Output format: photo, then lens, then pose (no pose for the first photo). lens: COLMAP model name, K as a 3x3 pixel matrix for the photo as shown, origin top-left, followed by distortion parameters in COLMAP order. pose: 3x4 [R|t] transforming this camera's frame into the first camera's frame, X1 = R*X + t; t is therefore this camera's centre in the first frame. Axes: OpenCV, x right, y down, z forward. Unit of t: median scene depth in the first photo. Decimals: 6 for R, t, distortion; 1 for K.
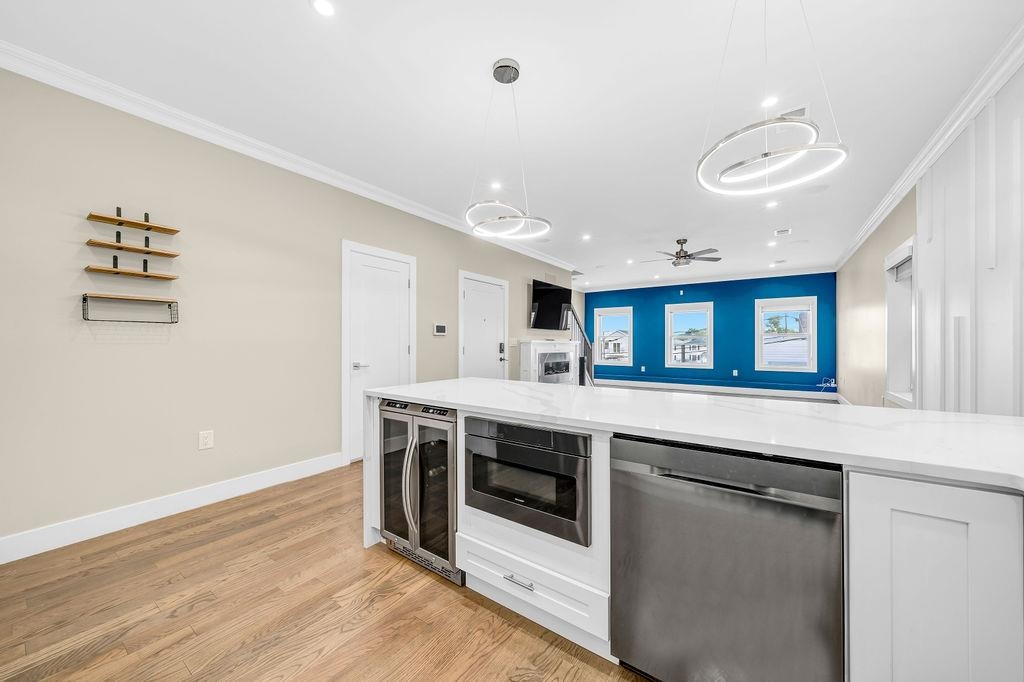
lens RADIAL K [[370.3, 0, 512.0], [0, 370.3, 341.0], [0, 0, 1]] dist [-0.002629, -0.000205]
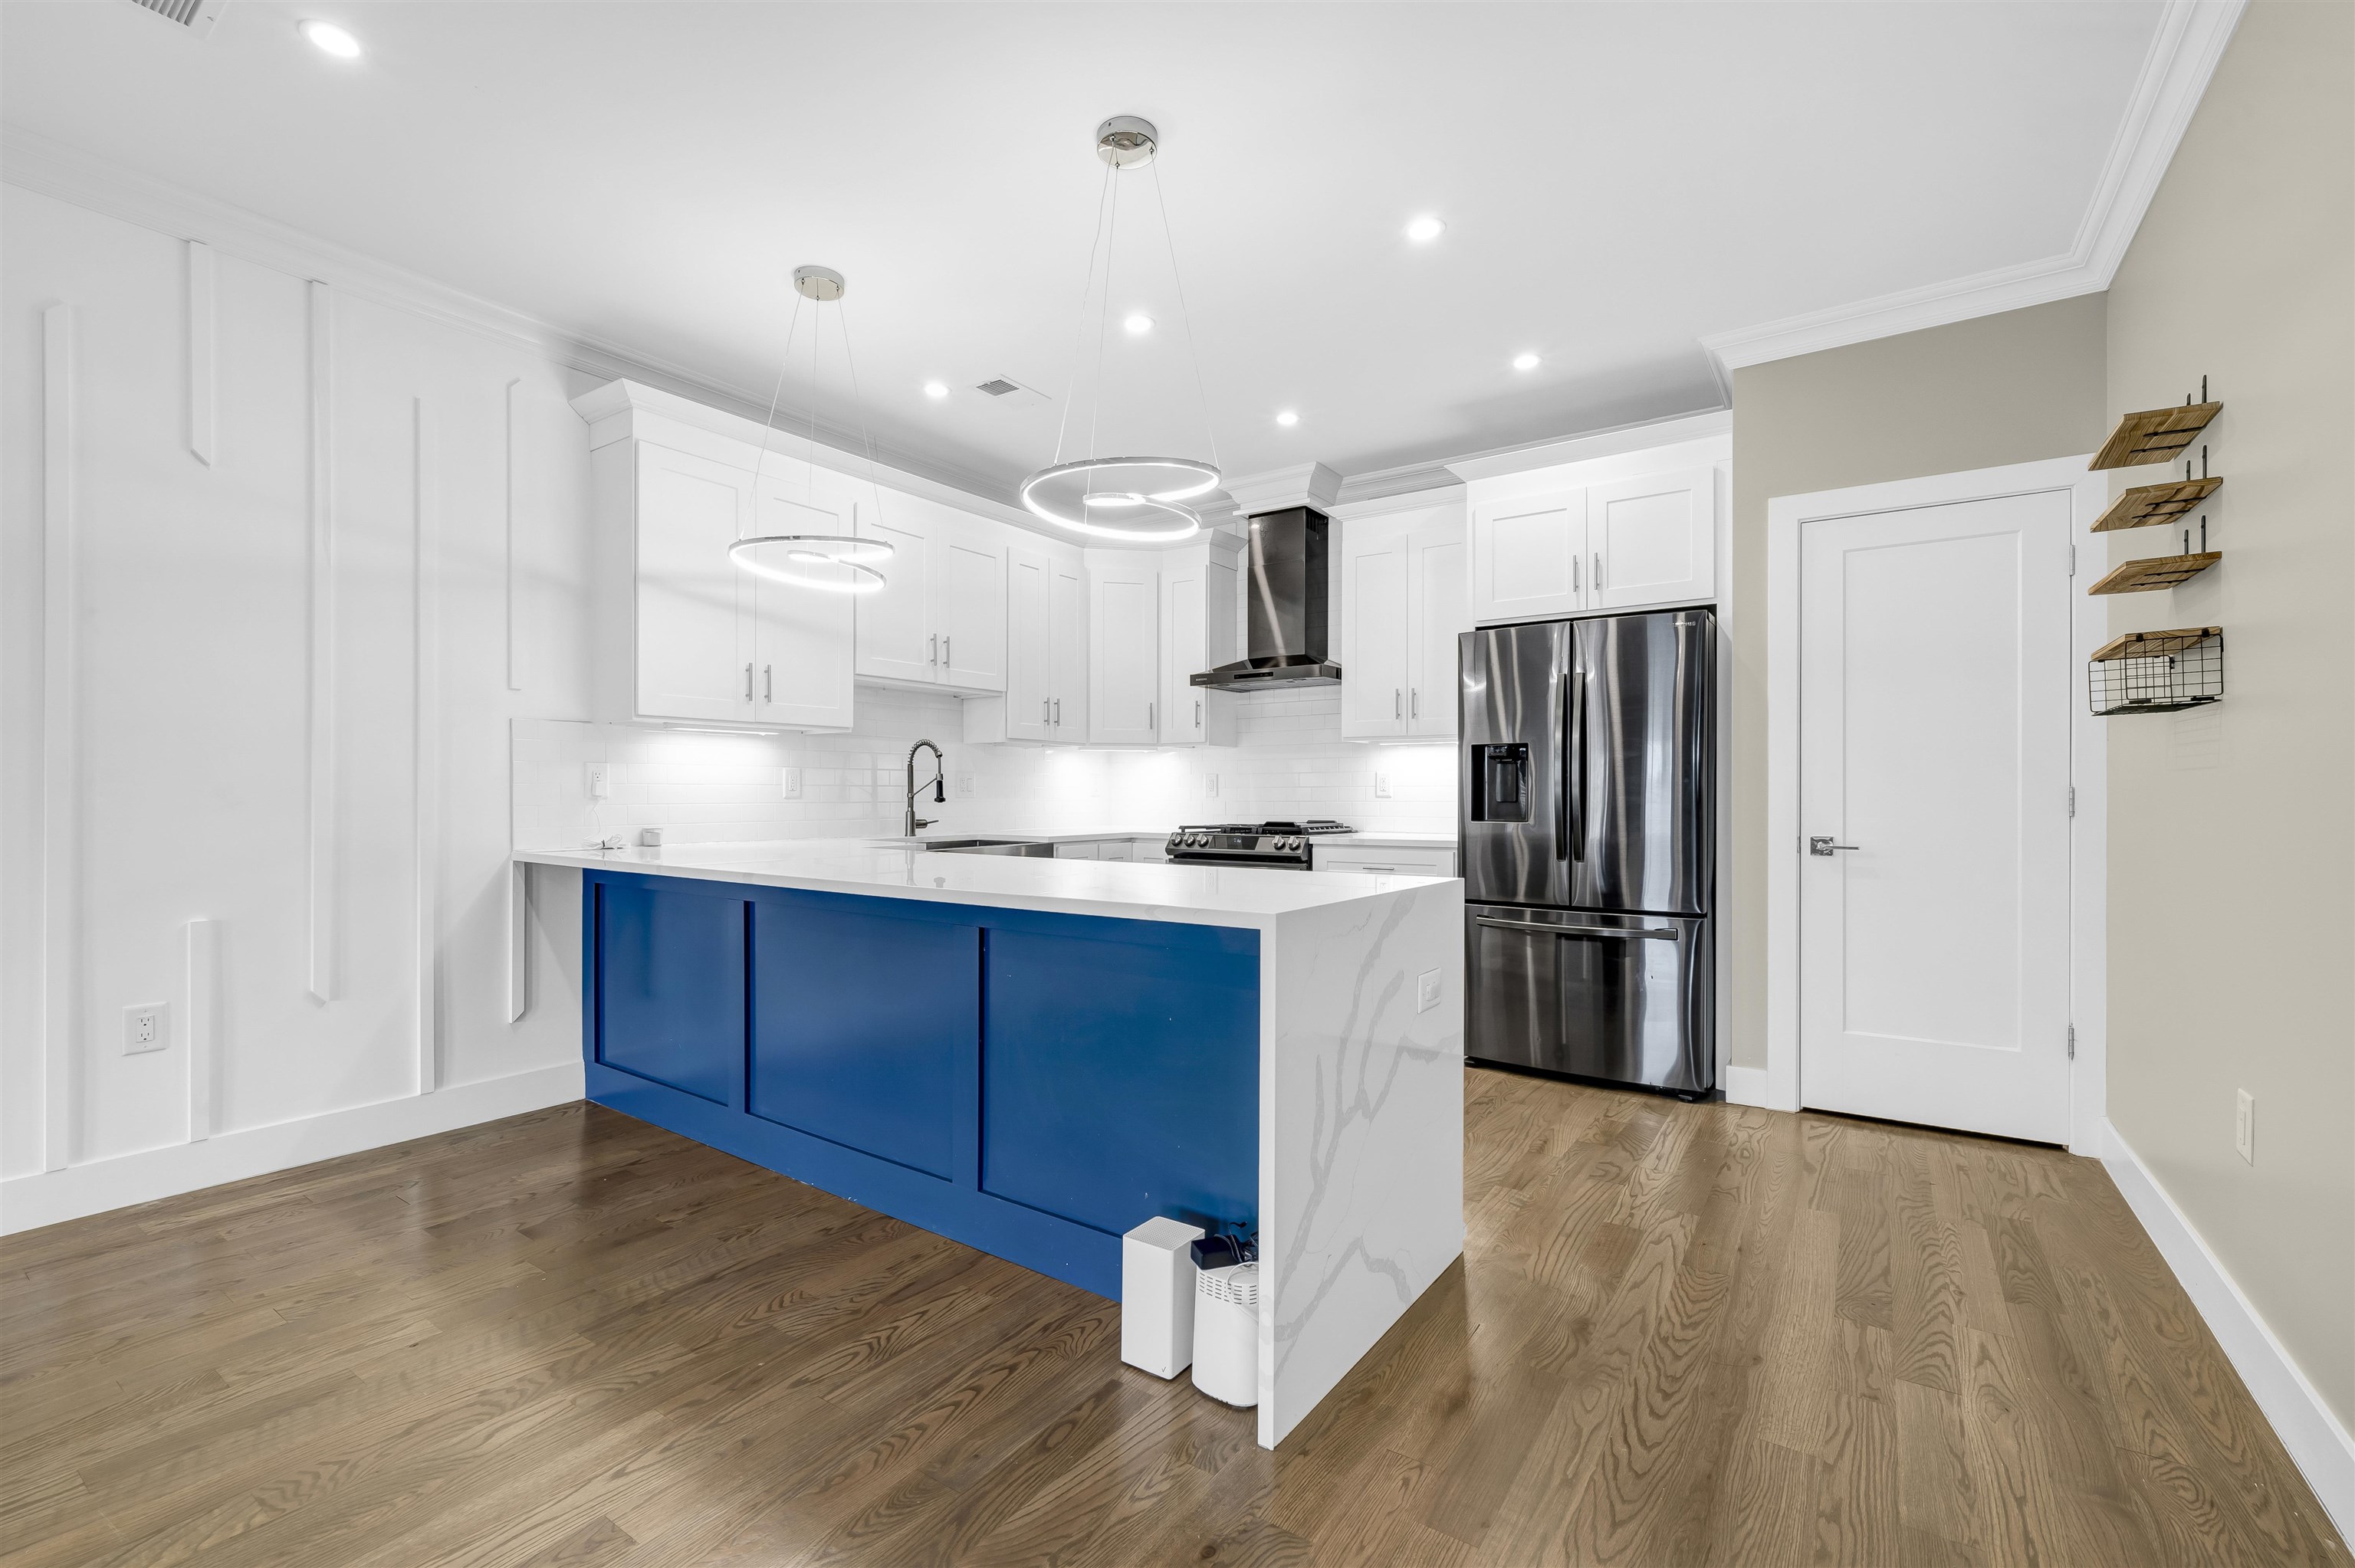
lens RADIAL K [[1007.8, 0, 1182.6], [0, 1007.8, 806.8], [0, 0, 1]] dist [-0.001337, -0.000185]
pose [[-0.999835, 0.000089, -0.018176, -0.020596], [-0.000075, 0.999959, 0.009023, 0.013664], [0.018176, 0.009023, -0.999794, 0.680417]]
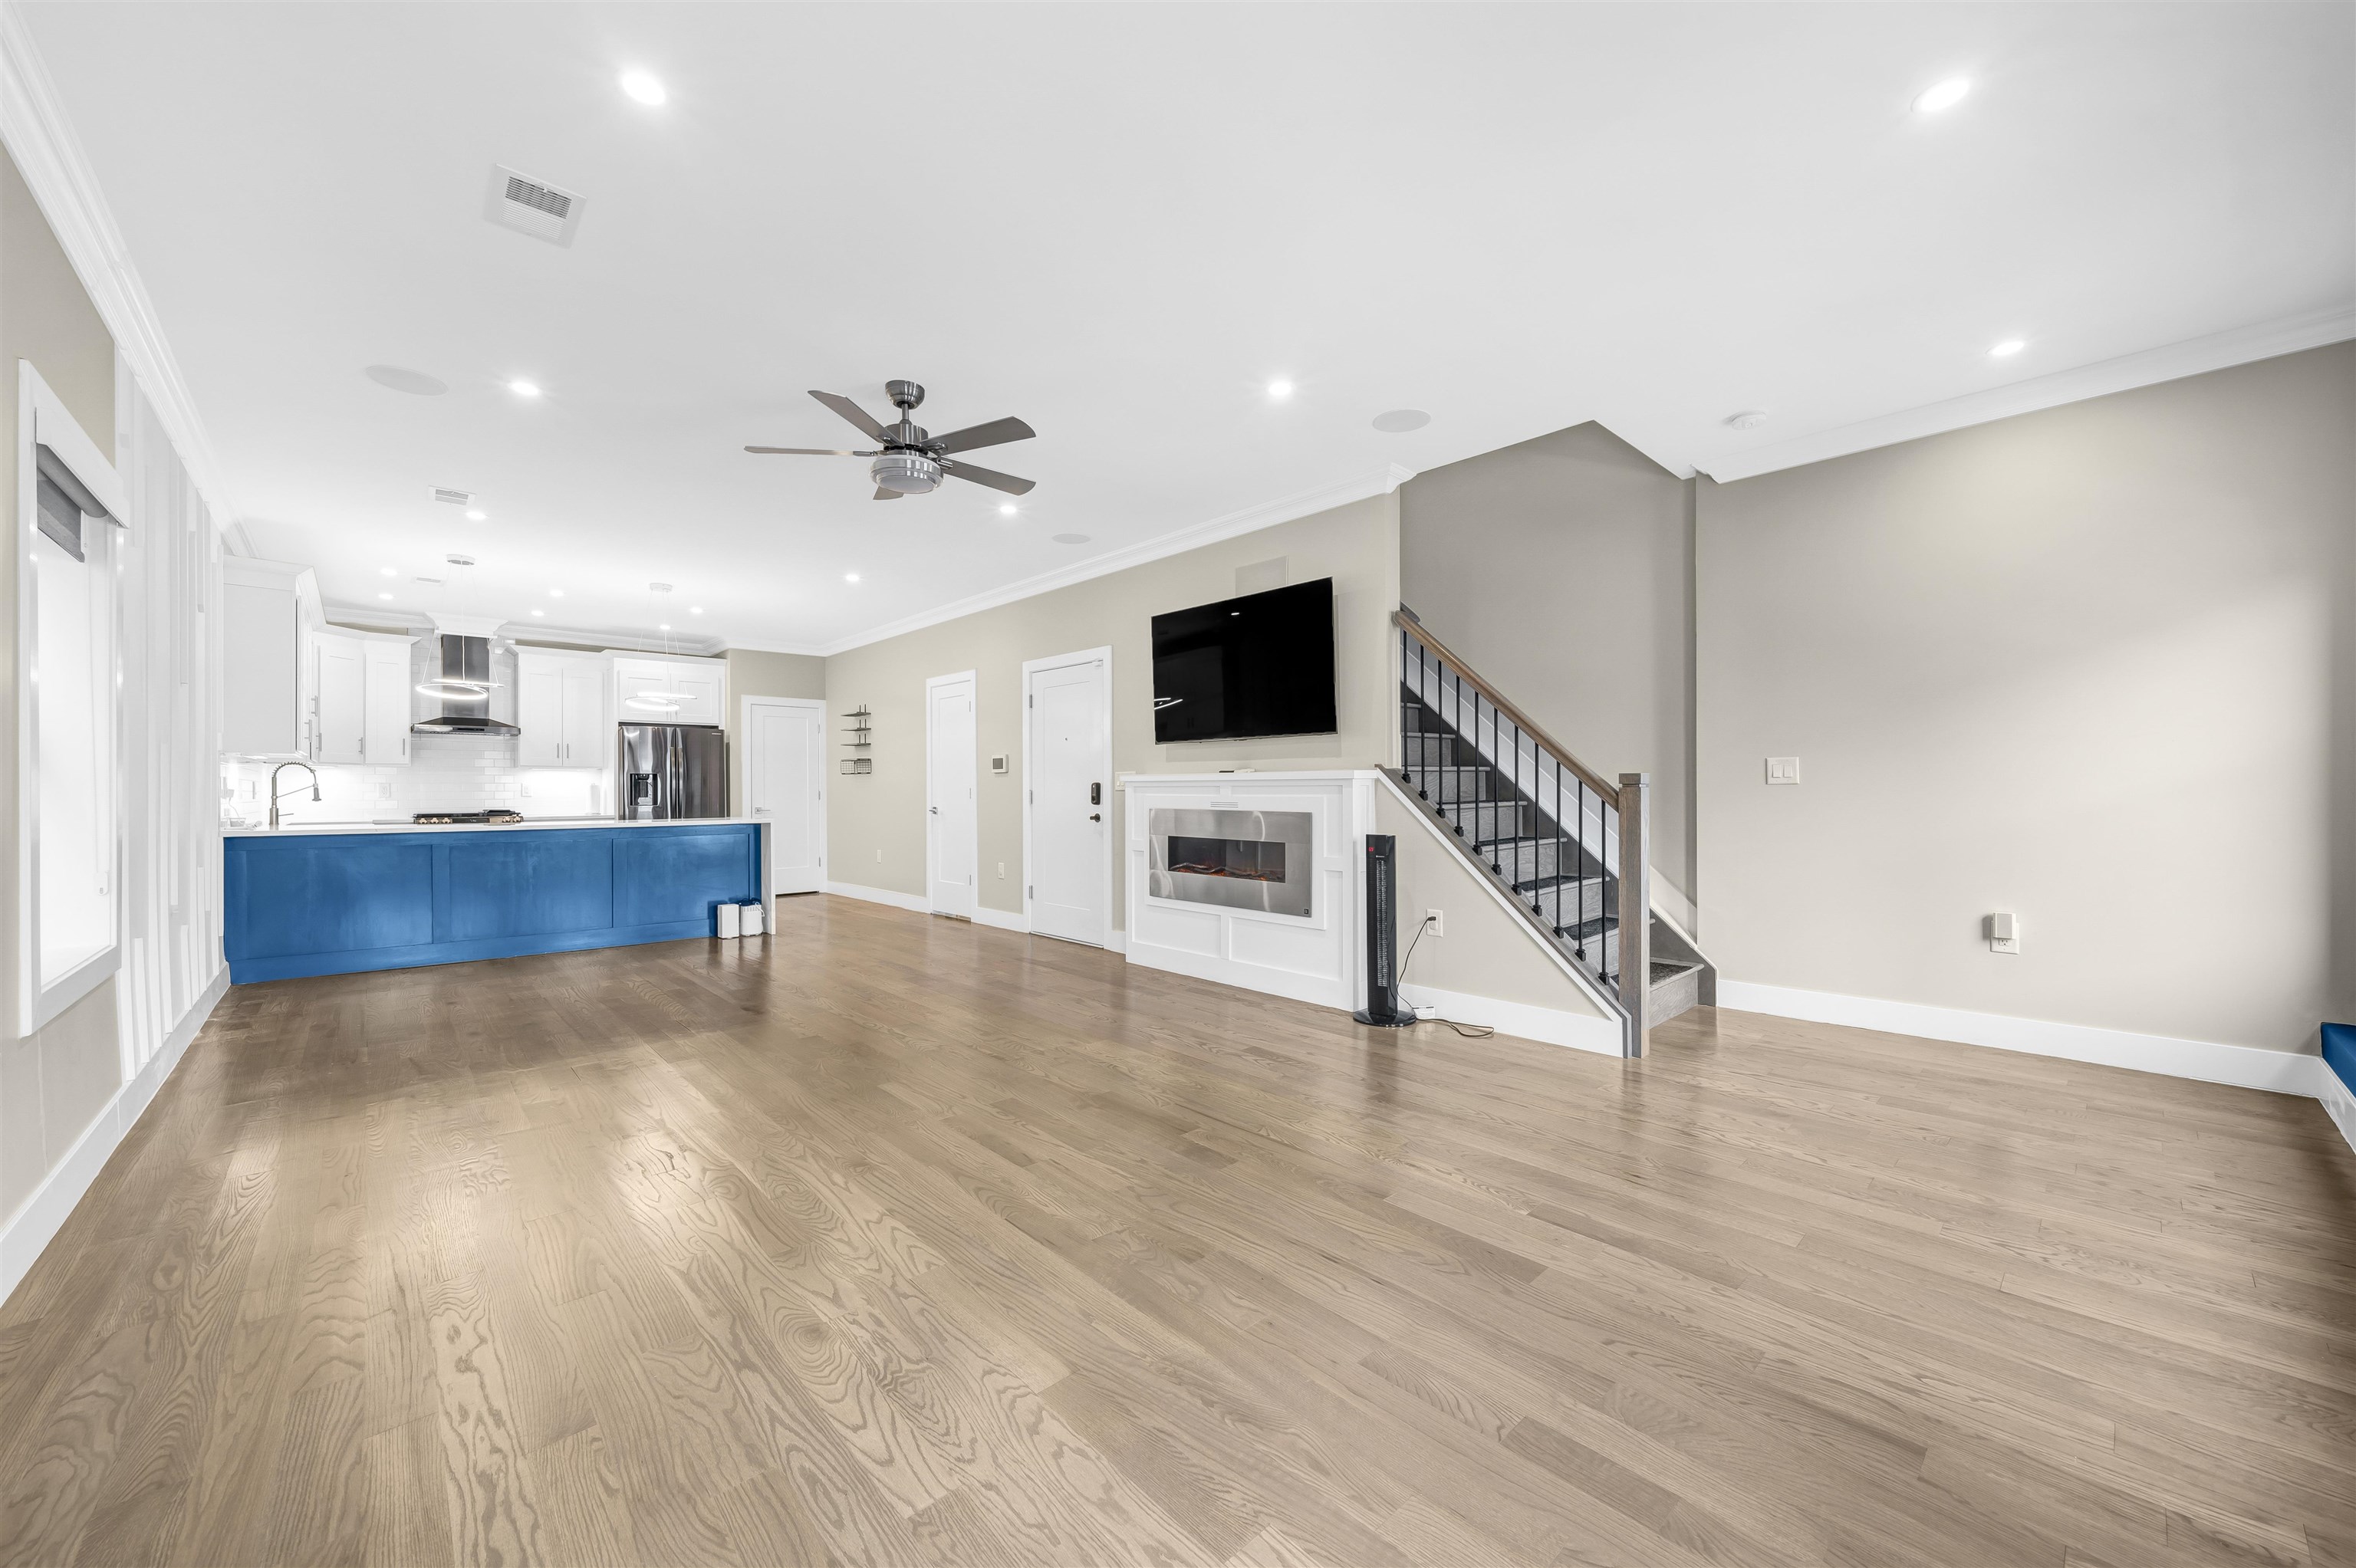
lens RADIAL K [[875.7, 0, 1183.6], [0, 875.7, 782.8], [0, 0, 1]] dist [-0.019415, -0.000180]
pose [[-0.201741, -0.010850, -0.979379, 0.855479], [0.008441, 0.999882, -0.012816, 0.016806], [0.979402, -0.010852, -0.201626, 1.101859]]
